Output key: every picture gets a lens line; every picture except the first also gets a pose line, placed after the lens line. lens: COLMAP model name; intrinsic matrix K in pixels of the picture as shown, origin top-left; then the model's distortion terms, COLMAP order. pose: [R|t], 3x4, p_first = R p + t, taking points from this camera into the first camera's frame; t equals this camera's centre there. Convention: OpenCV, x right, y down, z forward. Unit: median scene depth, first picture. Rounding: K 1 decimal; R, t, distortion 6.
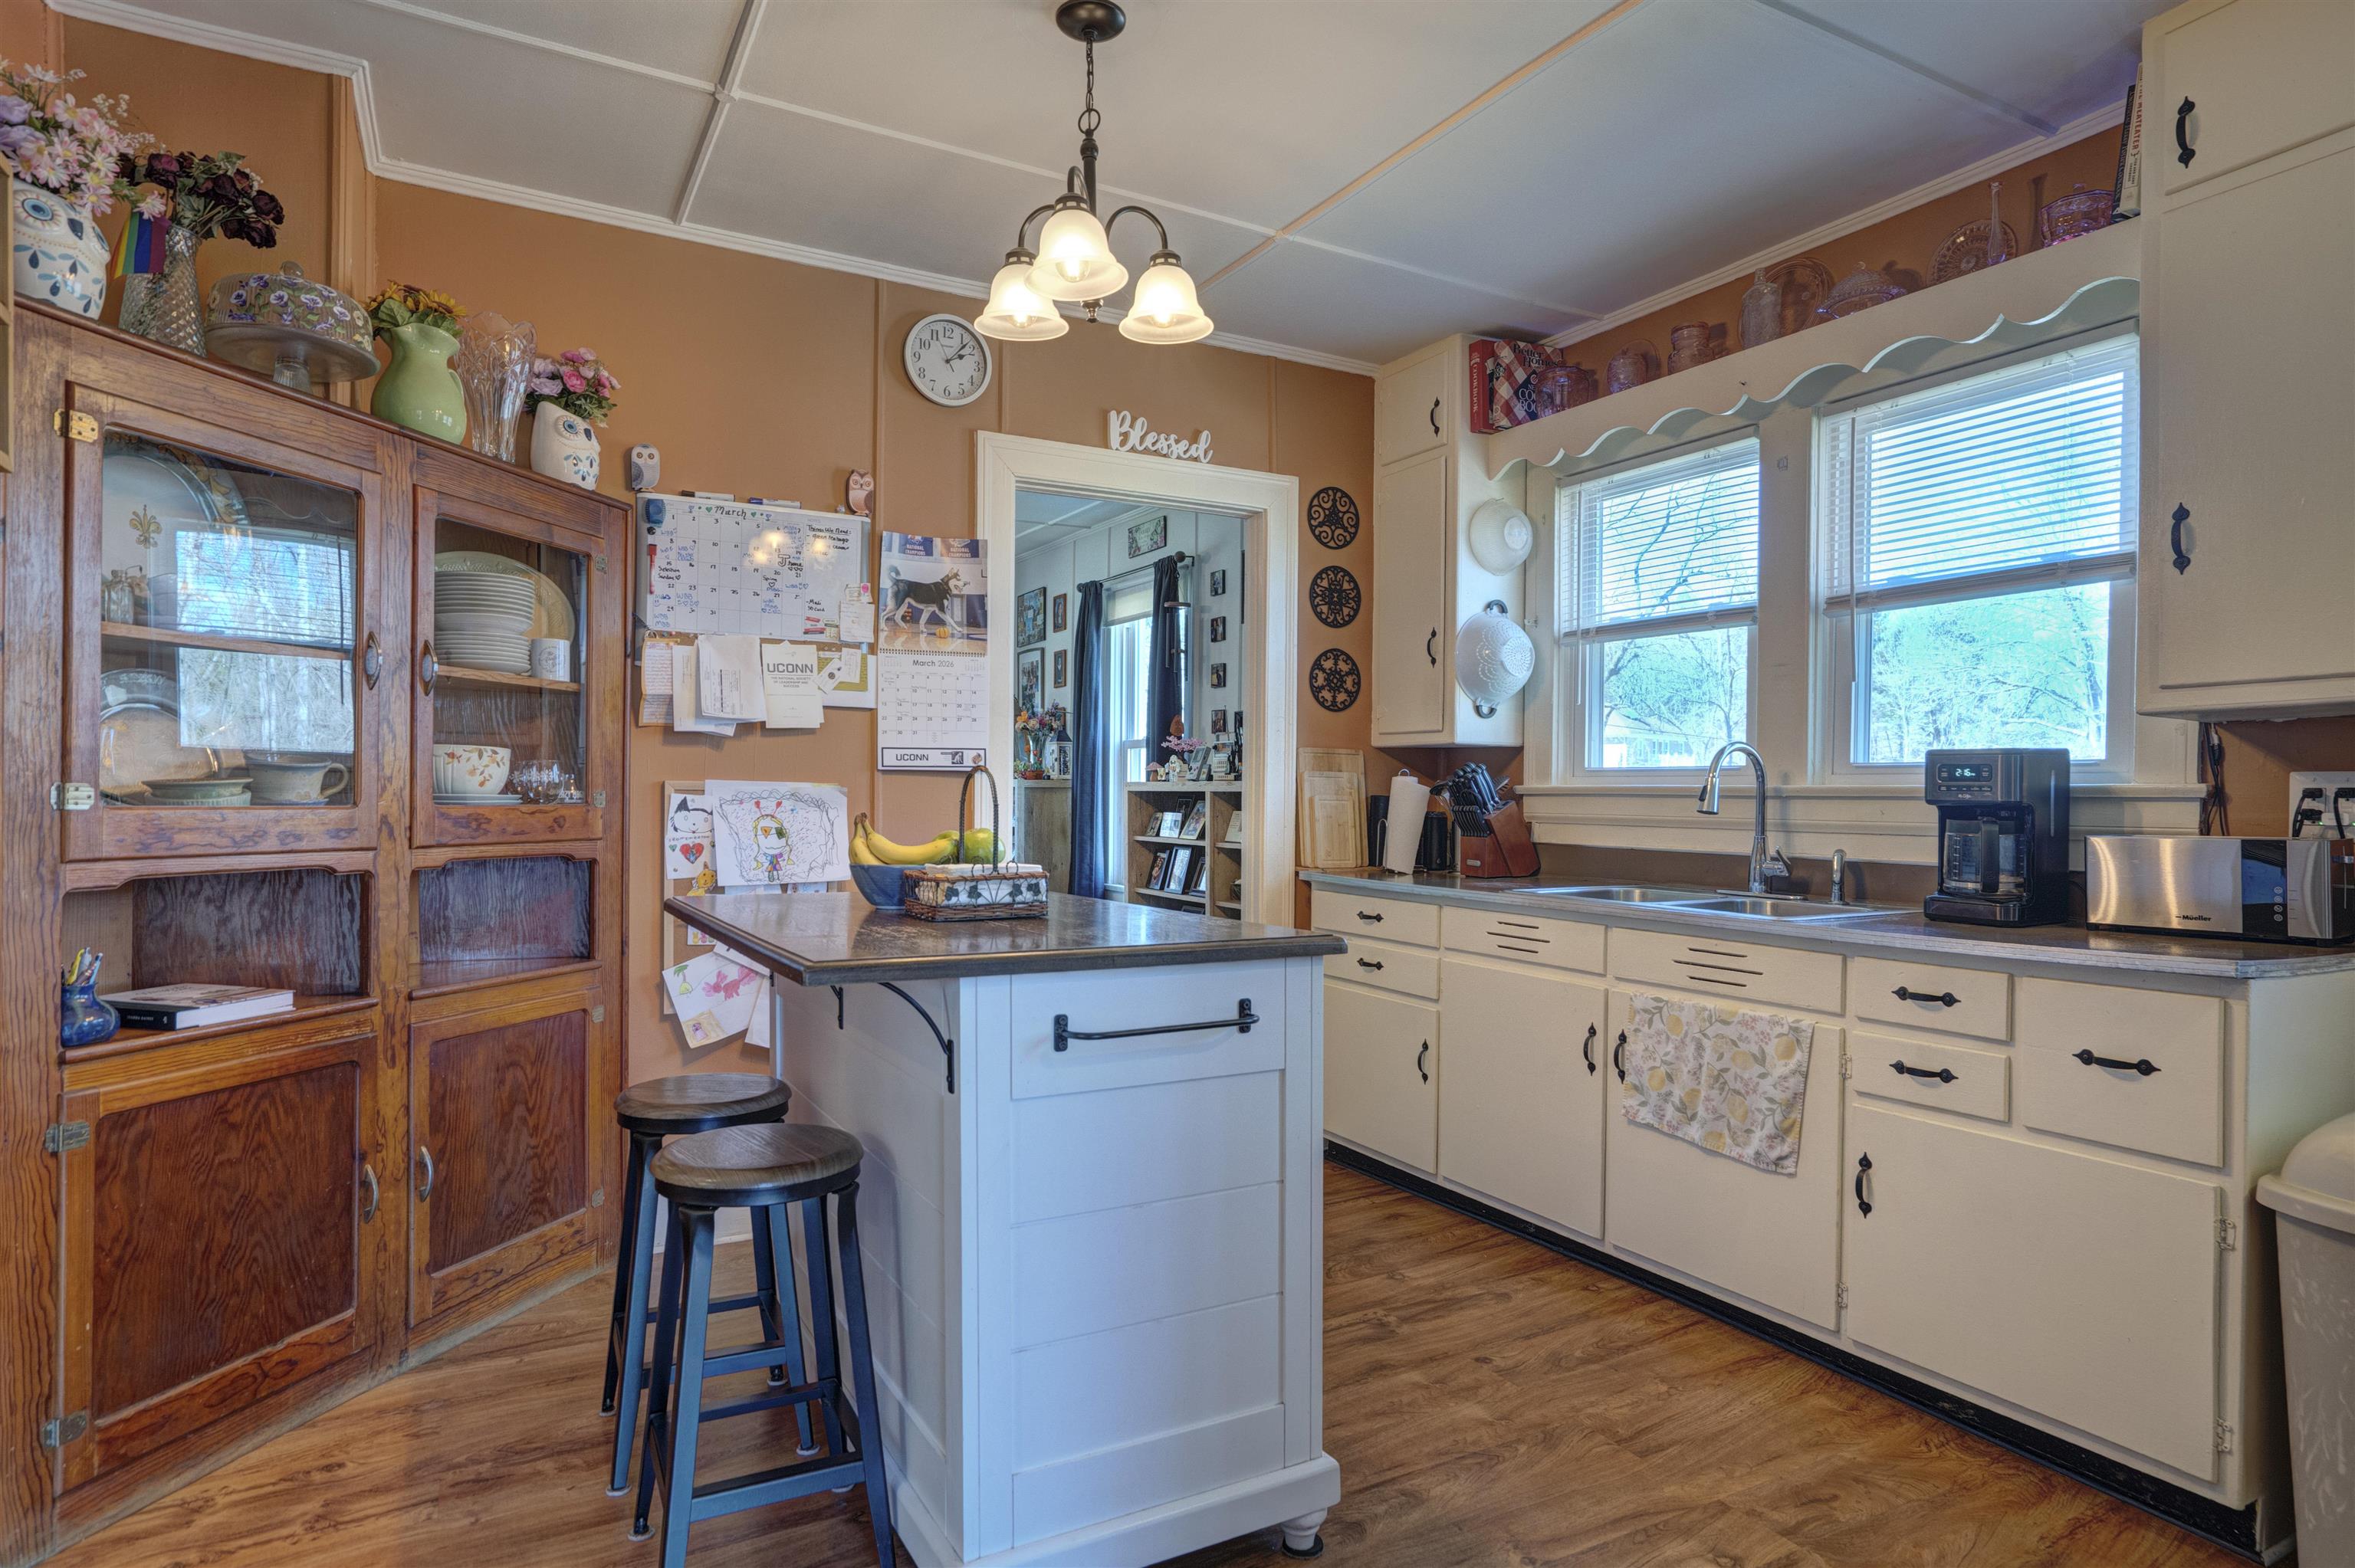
lens RADIAL K [[1263.1, 0, 1191.2], [0, 1263.1, 803.0], [0, 0, 1]] dist [-0.041637, 0.017401]
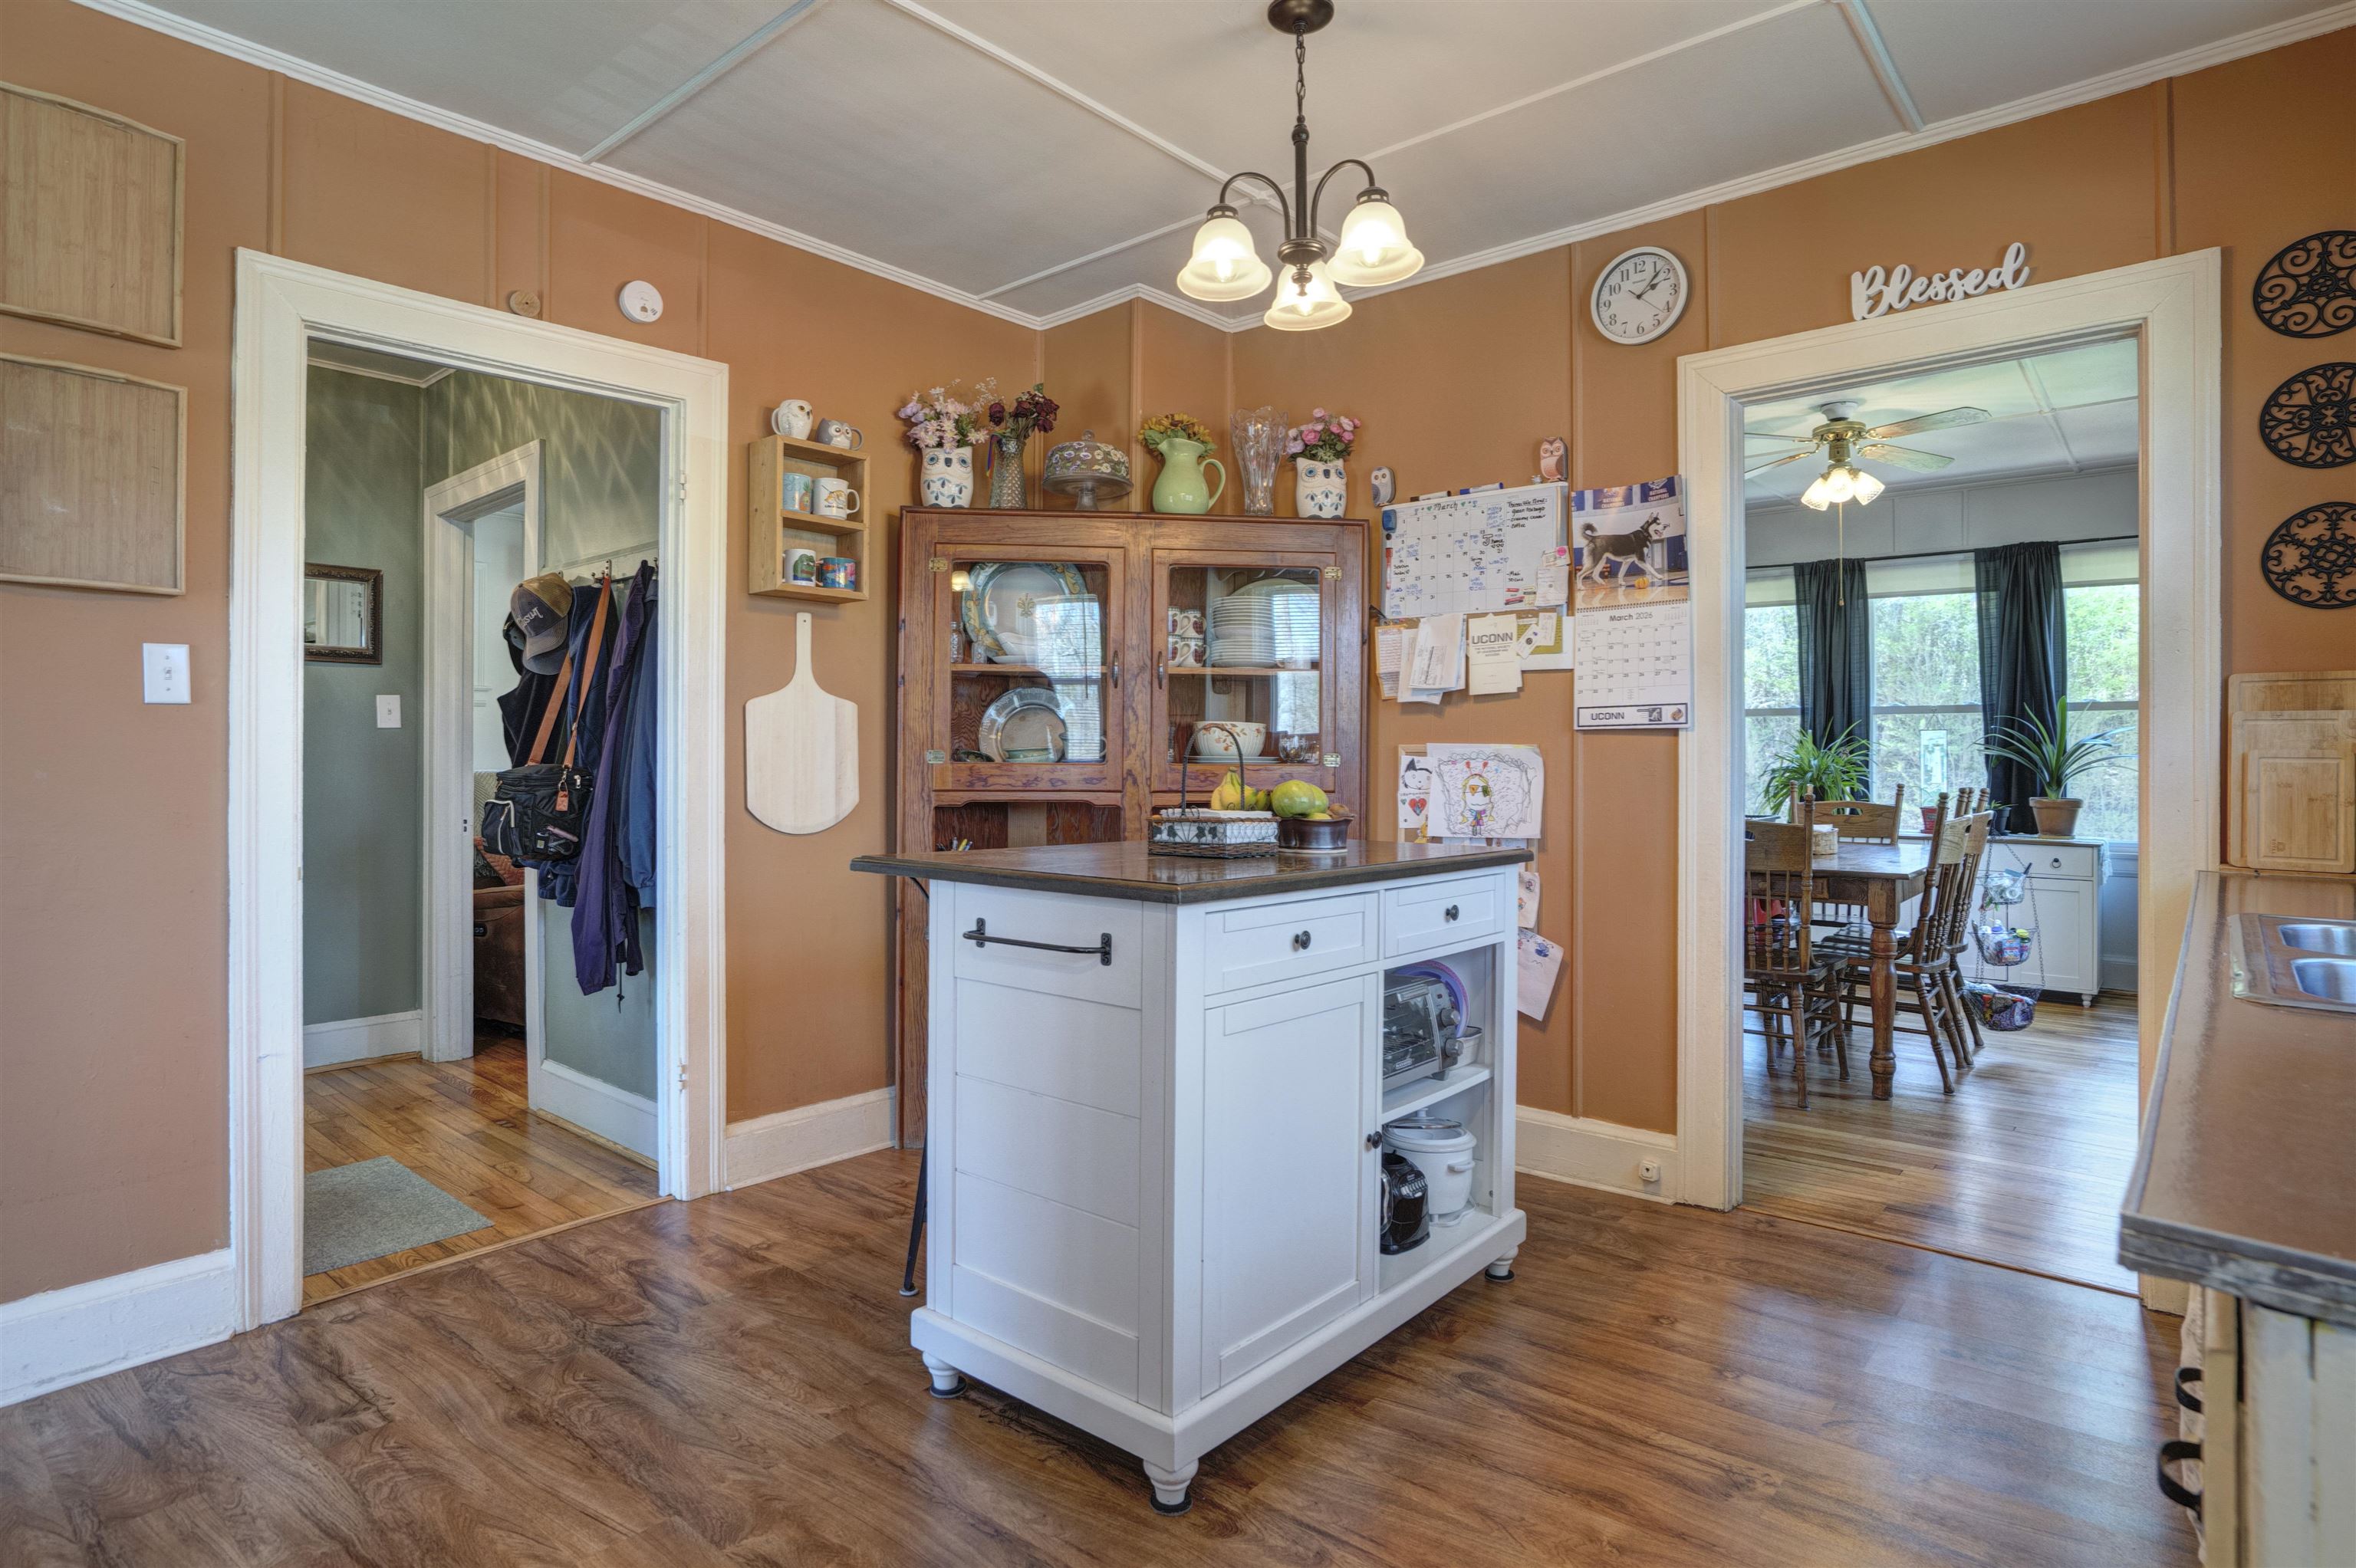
lens RADIAL K [[1263.6, 0, 1186.7], [0, 1263.6, 740.6], [0, 0, 1]] dist [-0.041637, 0.017401]
pose [[0.351367, -0.022552, -0.935966, 0.585028], [-0.006085, 0.999634, -0.026371, 0.010243], [0.936218, 0.014962, 0.351101, 0.367964]]
